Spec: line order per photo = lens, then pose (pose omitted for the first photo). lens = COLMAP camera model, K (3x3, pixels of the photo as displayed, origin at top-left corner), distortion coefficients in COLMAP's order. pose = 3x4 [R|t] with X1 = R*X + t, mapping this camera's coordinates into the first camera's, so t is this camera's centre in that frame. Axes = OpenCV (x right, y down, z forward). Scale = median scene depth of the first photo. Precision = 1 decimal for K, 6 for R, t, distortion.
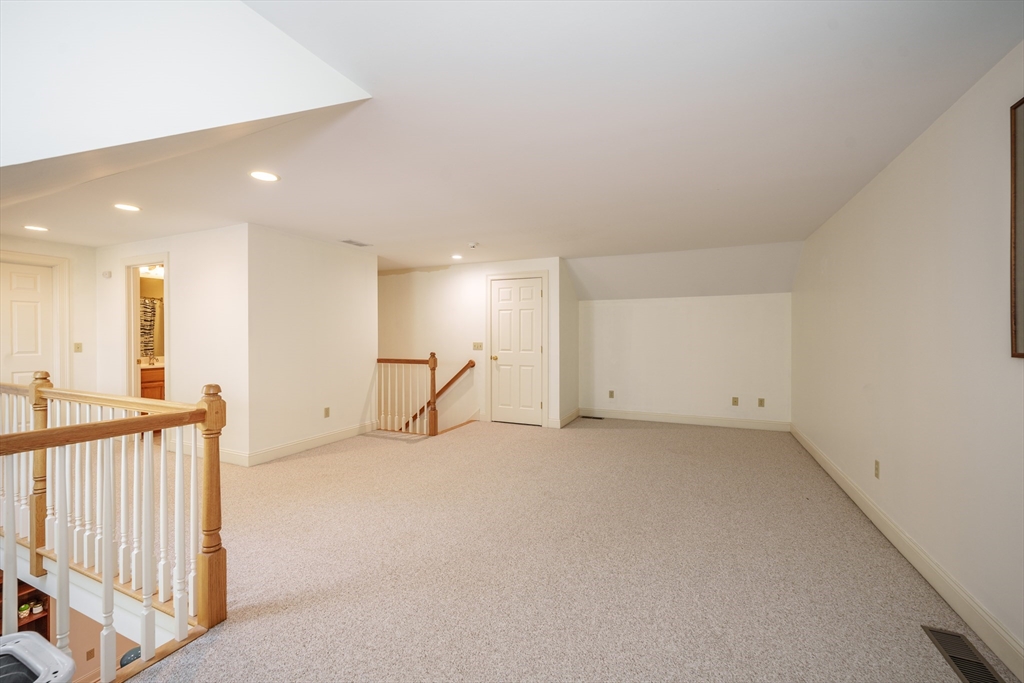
lens RADIAL K [[423.4, 0, 509.7], [0, 423.4, 335.3], [0, 0, 1]] dist [-0.002573, 0.000131]
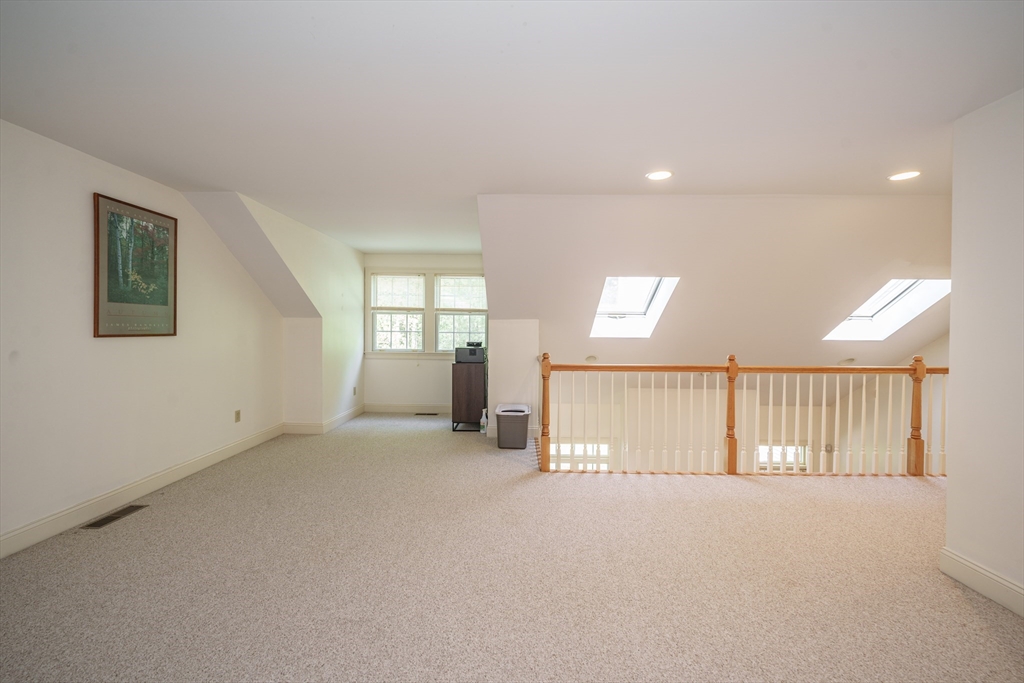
lens RADIAL K [[423.4, 0, 509.7], [0, 423.4, 335.3], [0, 0, 1]] dist [-0.002573, 0.000131]
pose [[-0.920946, -0.003496, -0.389674, 0.228921], [-0.009928, 0.999846, 0.014493, 0.001066], [0.389564, 0.017215, -0.920839, 2.543651]]
